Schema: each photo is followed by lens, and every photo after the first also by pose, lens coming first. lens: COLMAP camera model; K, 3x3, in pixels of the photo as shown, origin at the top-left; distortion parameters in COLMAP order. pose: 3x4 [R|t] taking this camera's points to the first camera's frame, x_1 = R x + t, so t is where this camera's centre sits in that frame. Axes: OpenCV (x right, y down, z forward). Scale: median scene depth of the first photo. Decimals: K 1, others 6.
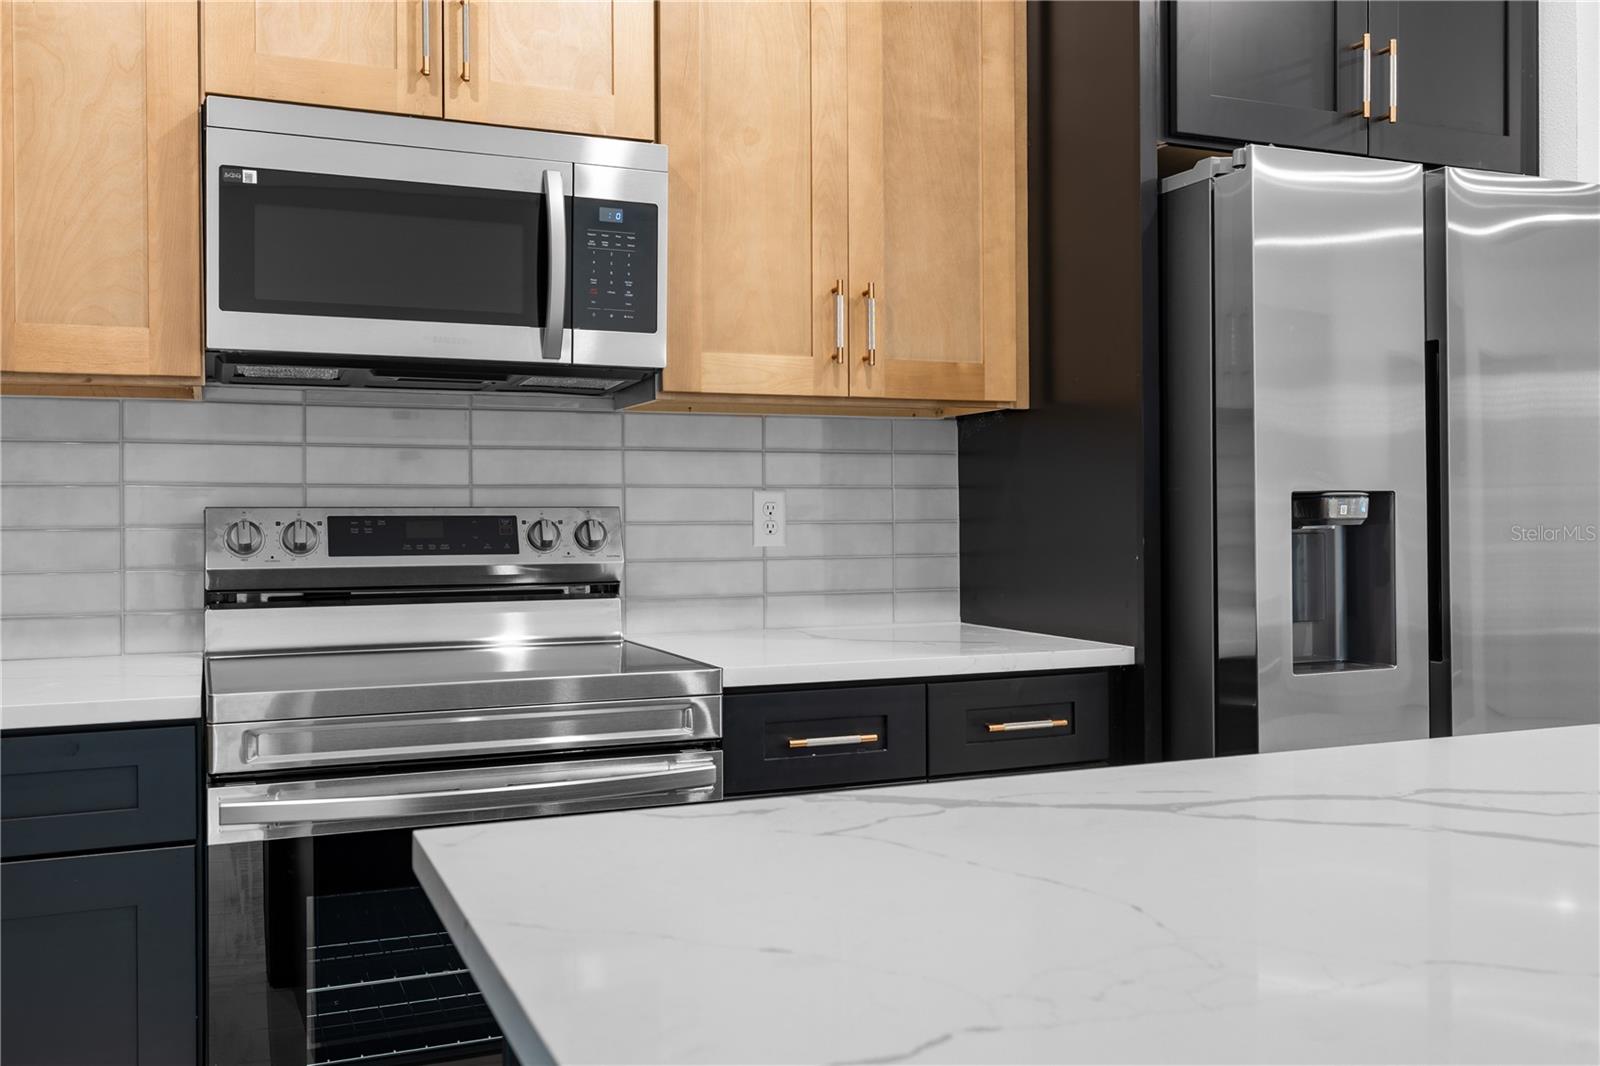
lens RADIAL K [[1391.7, 0, 792.4], [0, 1391.7, 507.8], [0, 0, 1]] dist [0.005560, 0.003634]
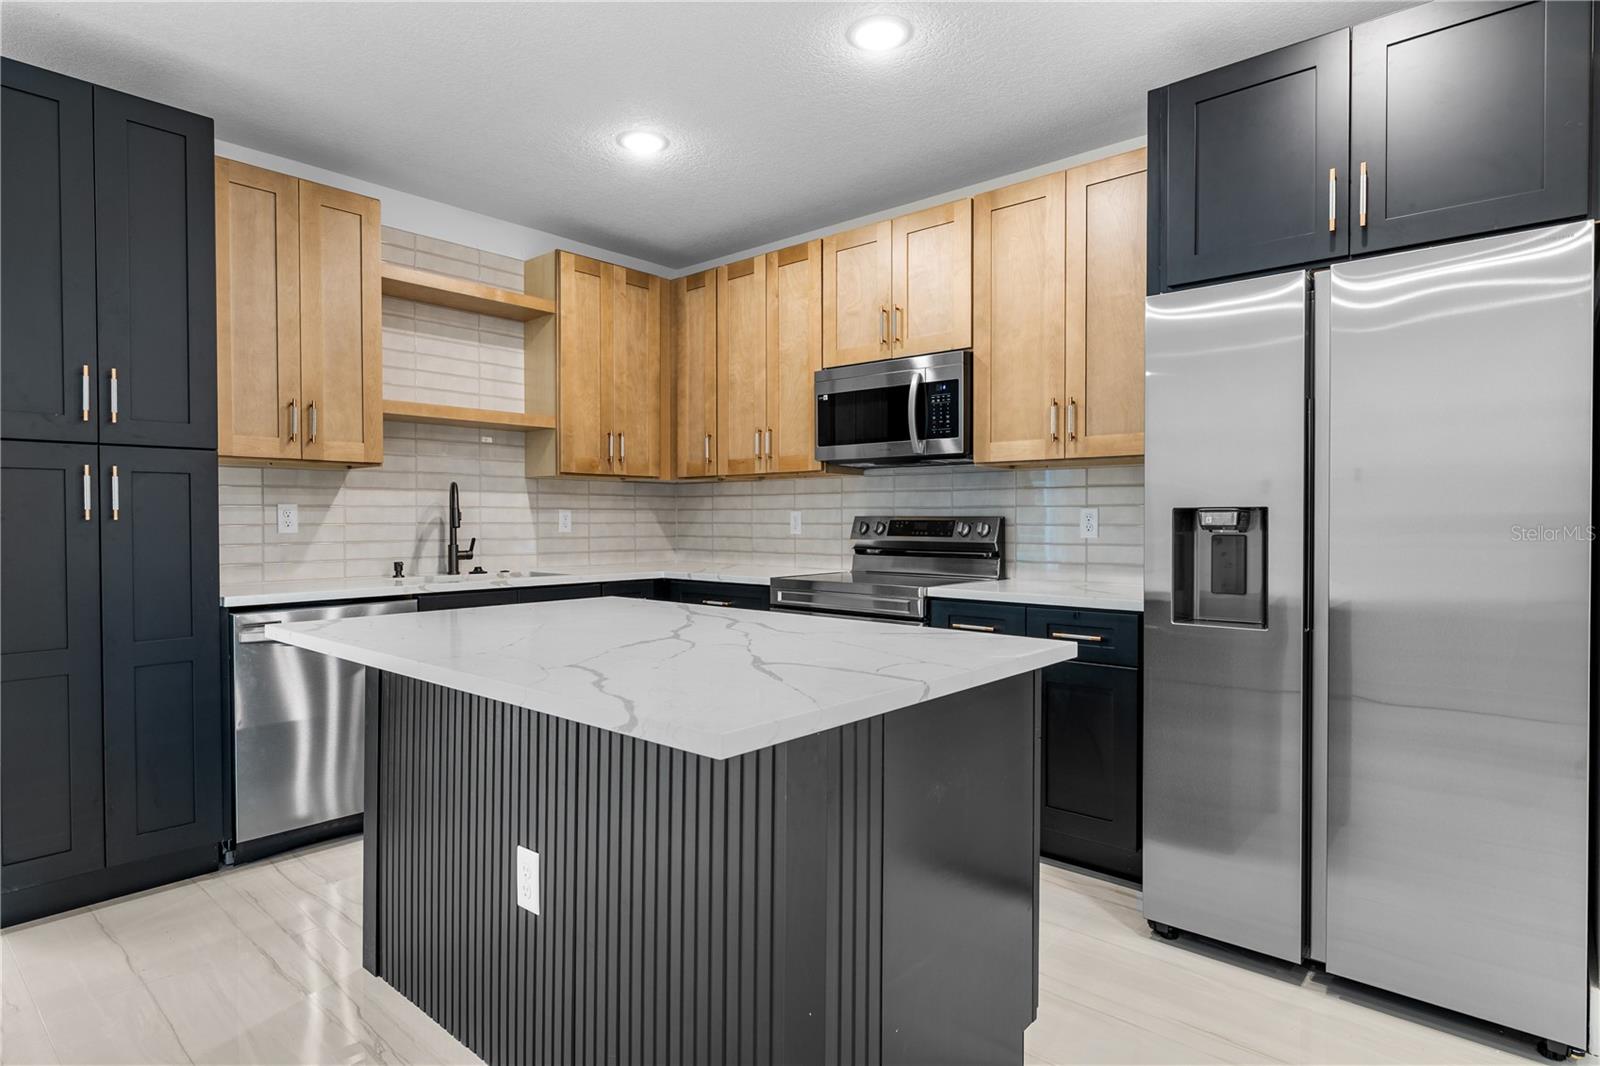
lens RADIAL K [[863.4, 0, 799.4], [0, 863.4, 532.0], [0, 0, 1]] dist [-0.000870, -0.000063]
pose [[0.437015, 0.018724, -0.899259, 0.967952], [0.000058, 0.999783, 0.020846, -0.004548], [0.899454, -0.009162, 0.436919, 0.168331]]
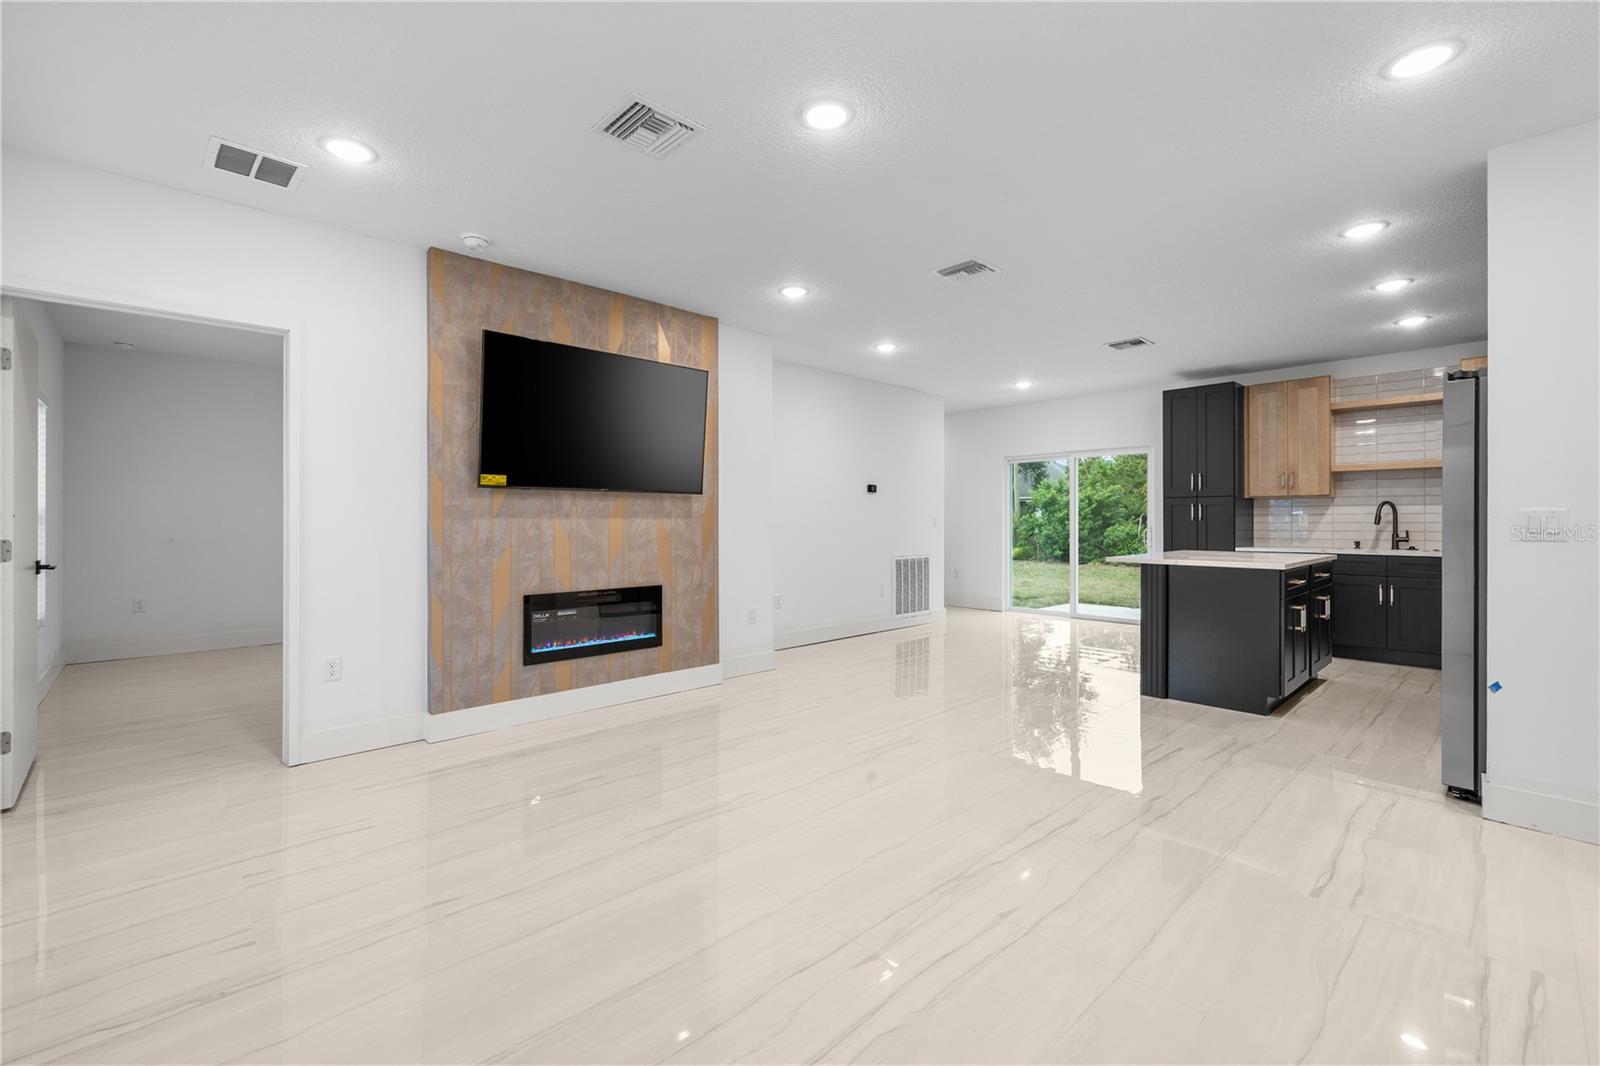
lens RADIAL K [[683.1, 0, 796.8], [0, 683.1, 517.0], [0, 0, 1]] dist [-0.000400, -0.000100]
pose [[-0.936690, 0.002586, -0.350149, 1.972725], [0.005001, 0.999970, -0.005994, -0.002445], [0.350123, -0.007366, -0.936675, 1.695880]]
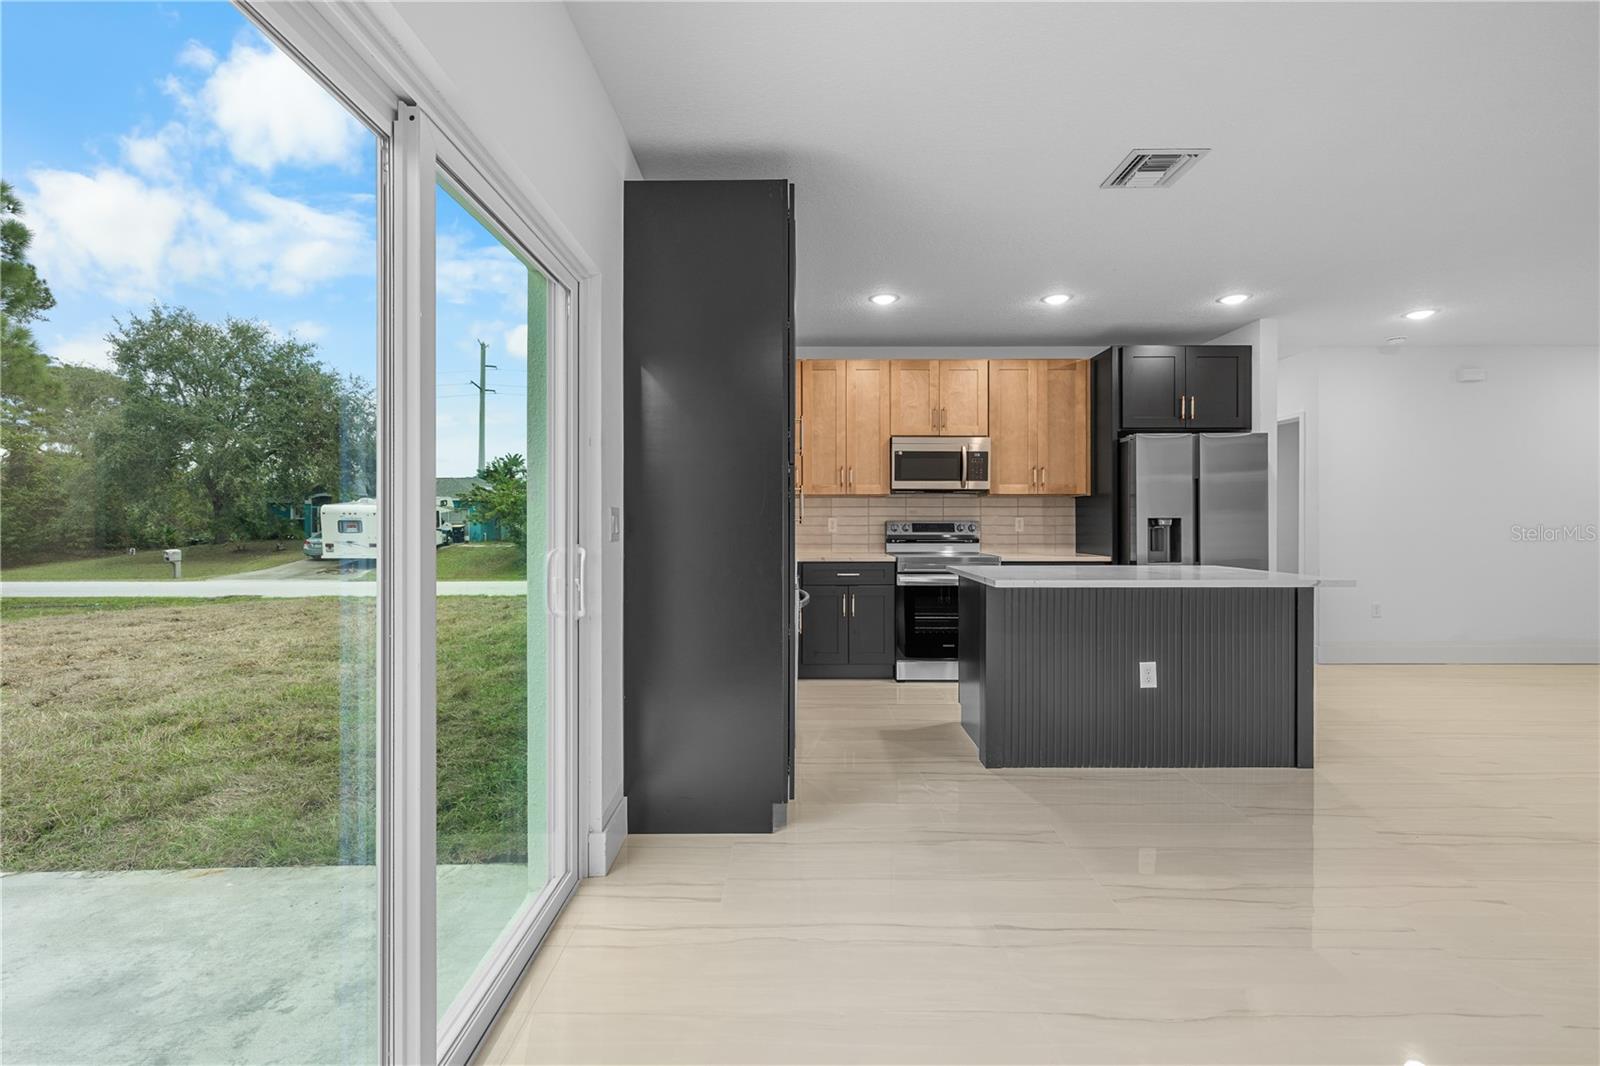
lens RADIAL K [[685.0, 0, 797.2], [0, 685.0, 524.1], [0, 0, 1]] dist [0.000293, 0.000248]
pose [[0.921629, 0.005090, -0.388039, 0.174024], [-0.002856, 0.999976, 0.006334, -0.003646], [0.388062, -0.004730, 0.921621, -1.132512]]
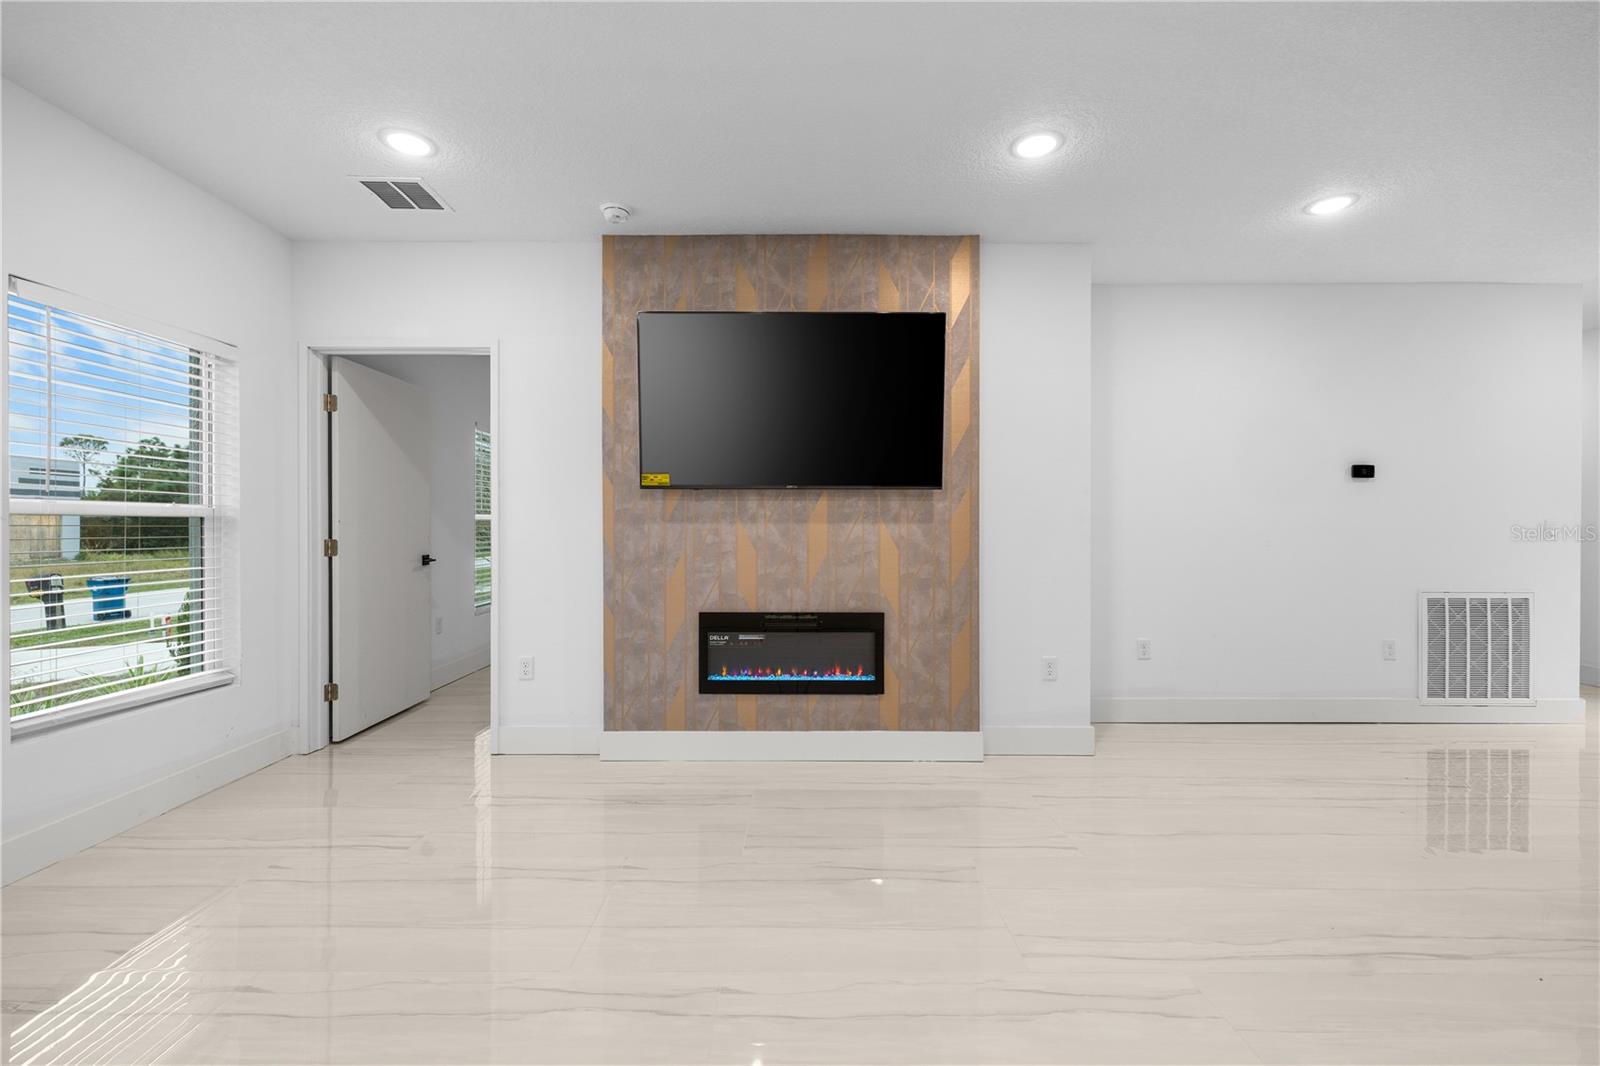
lens RADIAL K [[679.7, 0, 788.8], [0, 679.7, 526.3], [0, 0, 1]] dist [0.000261, -0.000769]
pose [[-0.920817, 0.001680, 0.389992, 1.361382], [0.000944, 0.999997, -0.002078, -0.002837], [-0.389995, -0.001545, -0.920816, 1.213273]]
